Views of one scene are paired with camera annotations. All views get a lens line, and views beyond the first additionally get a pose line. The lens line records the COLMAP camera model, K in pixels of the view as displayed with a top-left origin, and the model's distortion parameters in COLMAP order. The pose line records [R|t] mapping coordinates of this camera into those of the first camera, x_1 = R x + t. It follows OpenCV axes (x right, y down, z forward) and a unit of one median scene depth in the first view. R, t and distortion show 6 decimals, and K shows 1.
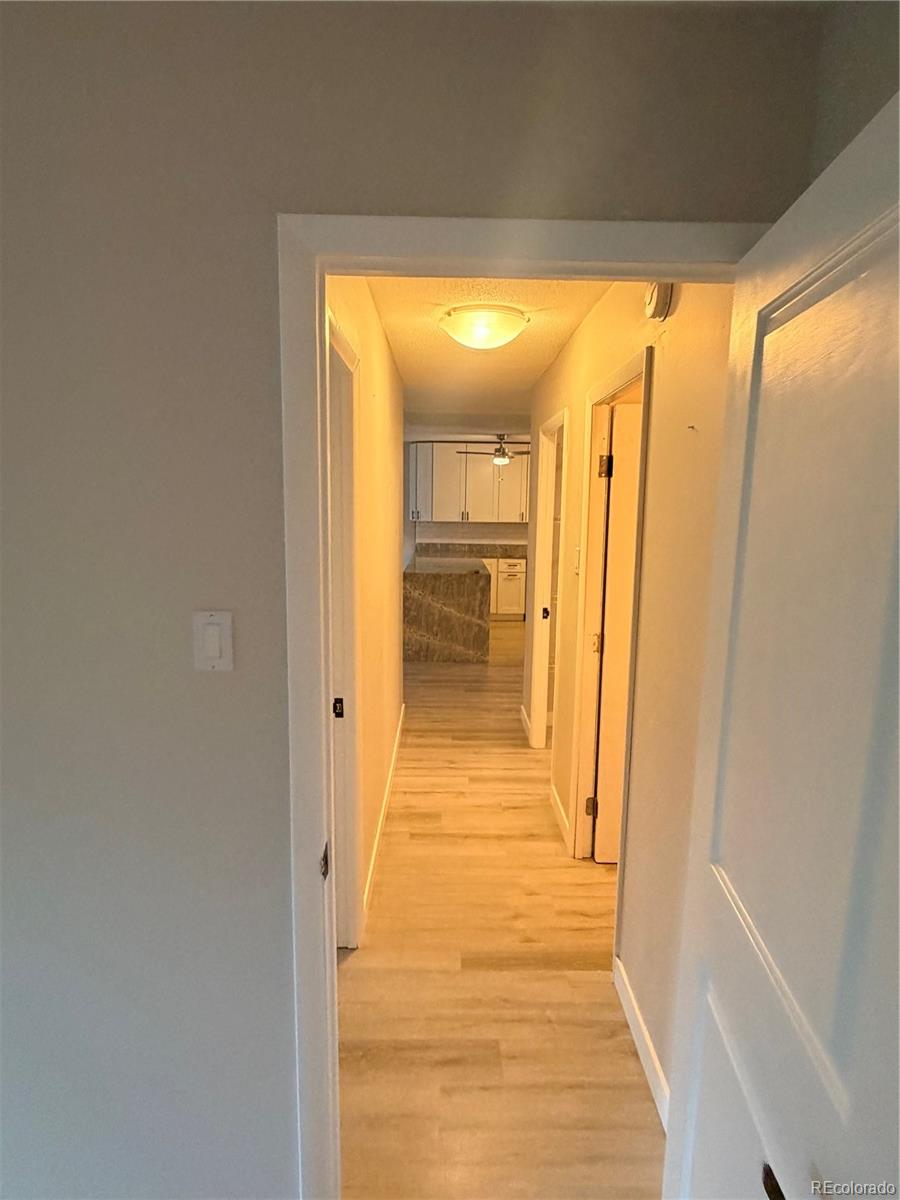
lens RADIAL K [[674.3, 0, 450.0], [0, 674.3, 600.0], [0, 0, 1]] dist [0.003160, -0.001381]
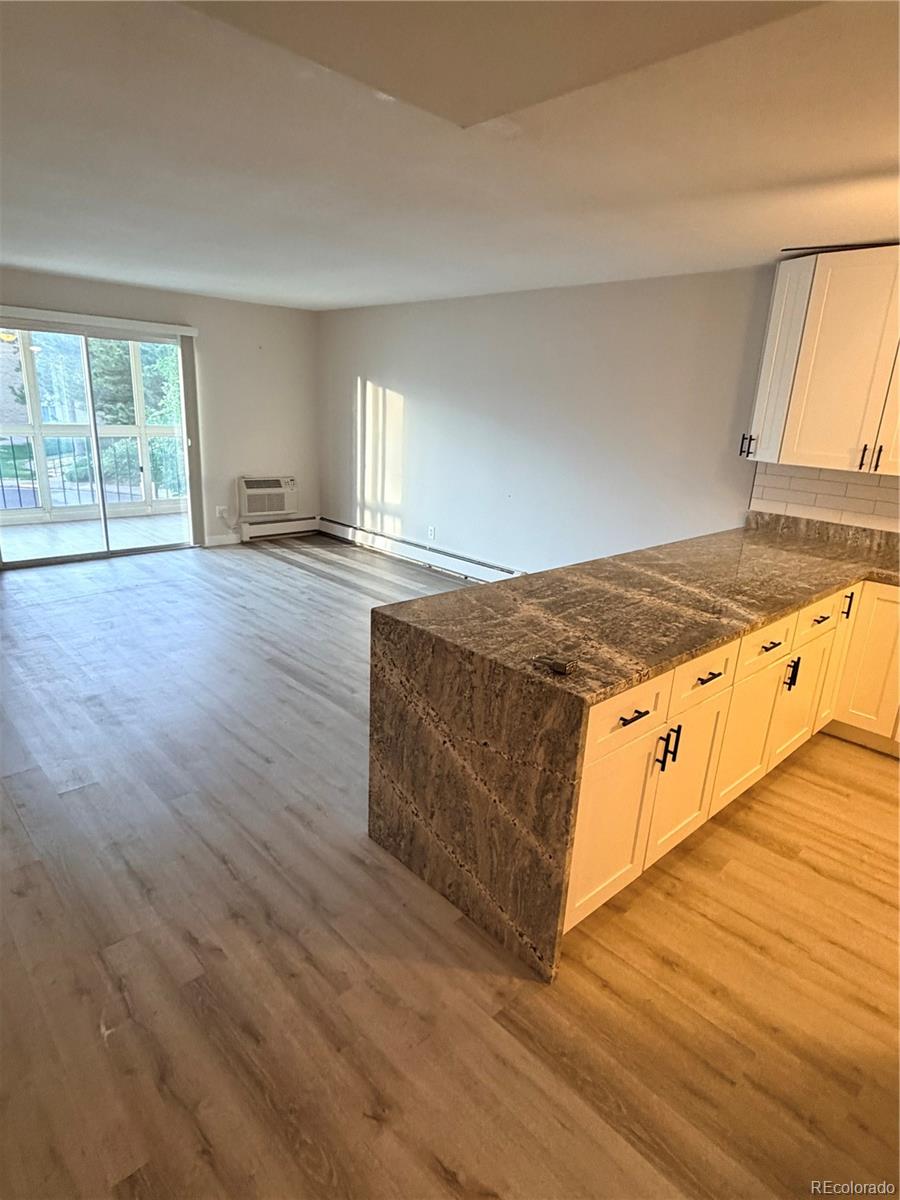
lens RADIAL K [[674.3, 0, 450.0], [0, 674.3, 600.0], [0, 0, 1]] dist [0.003160, -0.001381]
pose [[0.679322, 0.233459, -0.695714, 0.190883], [-0.148178, 0.972156, 0.181537, -0.111156], [0.718724, -0.020233, 0.695001, 0.785285]]
